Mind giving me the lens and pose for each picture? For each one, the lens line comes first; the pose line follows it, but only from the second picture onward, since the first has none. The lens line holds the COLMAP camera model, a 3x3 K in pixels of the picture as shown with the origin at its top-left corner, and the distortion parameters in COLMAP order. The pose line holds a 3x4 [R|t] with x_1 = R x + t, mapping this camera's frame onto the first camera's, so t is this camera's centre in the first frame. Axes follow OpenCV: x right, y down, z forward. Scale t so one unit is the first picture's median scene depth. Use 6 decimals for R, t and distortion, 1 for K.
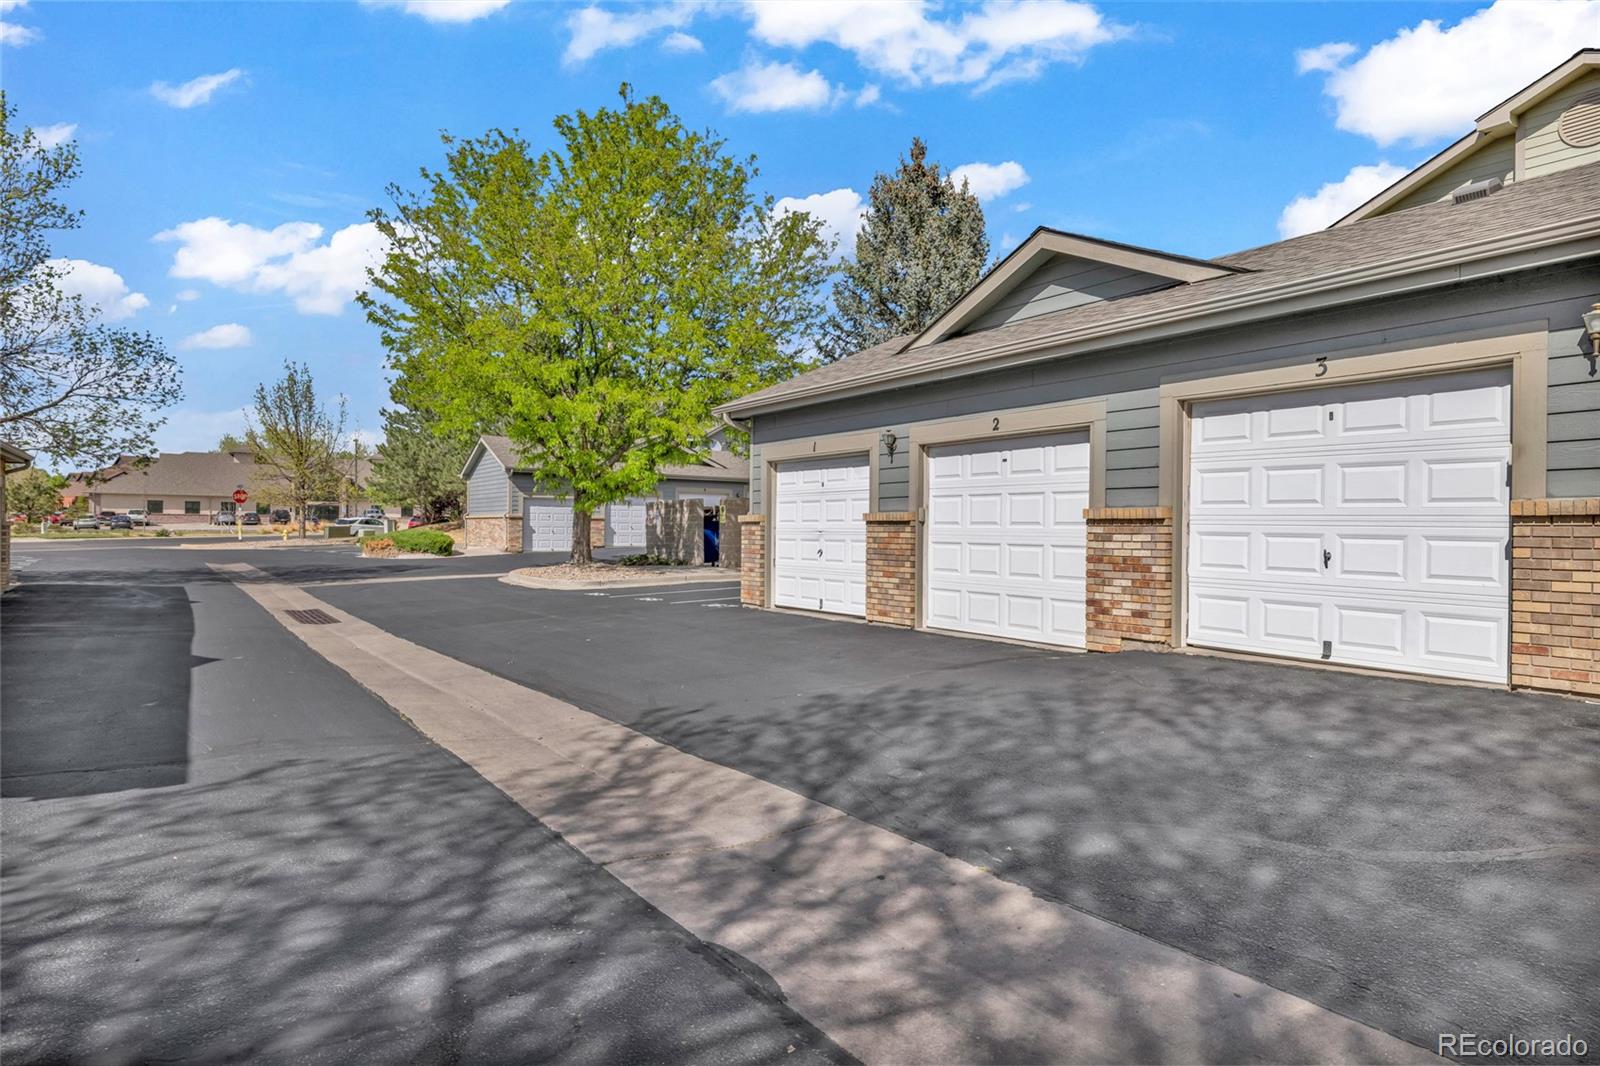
lens RADIAL K [[960.3, 0, 795.8], [0, 960.3, 527.6], [0, 0, 1]] dist [-0.005060, 0.001503]
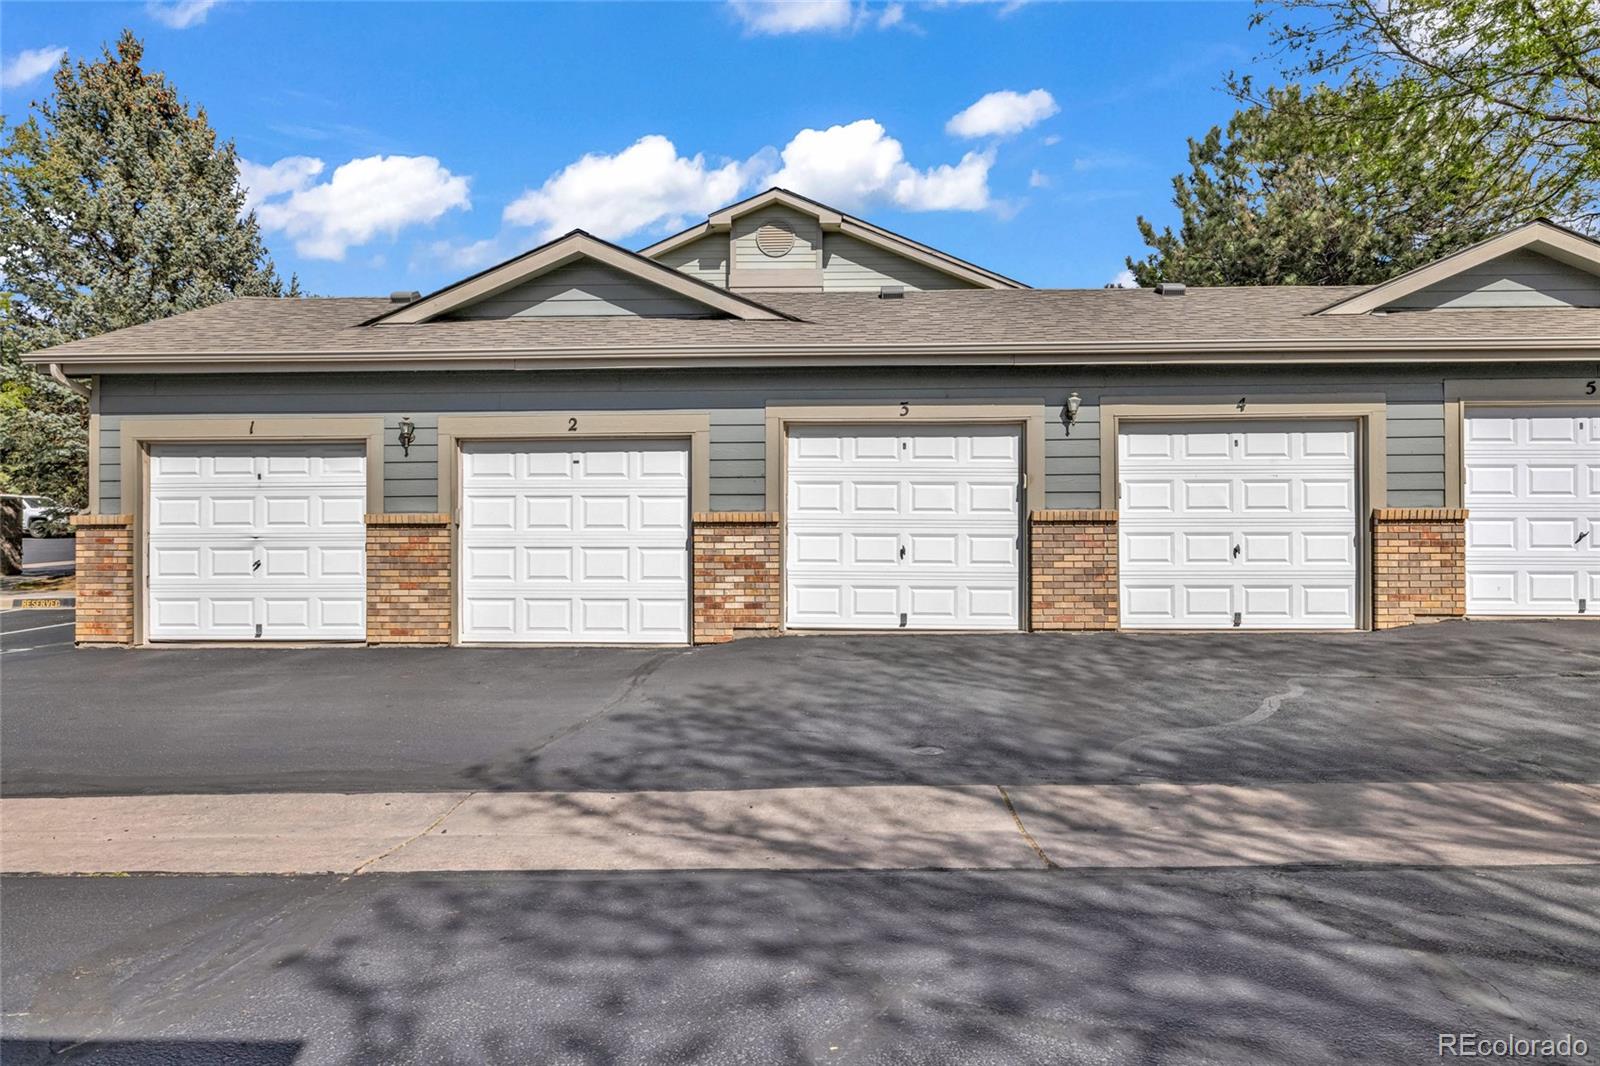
lens RADIAL K [[960.3, 0, 796.7], [0, 960.3, 531.9], [0, 0, 1]] dist [-0.005060, 0.001503]
pose [[0.570286, -0.005954, 0.821425, -0.544056], [0.004990, 0.999980, 0.003783, -0.001617], [-0.821431, 0.001942, 0.570305, 0.302862]]
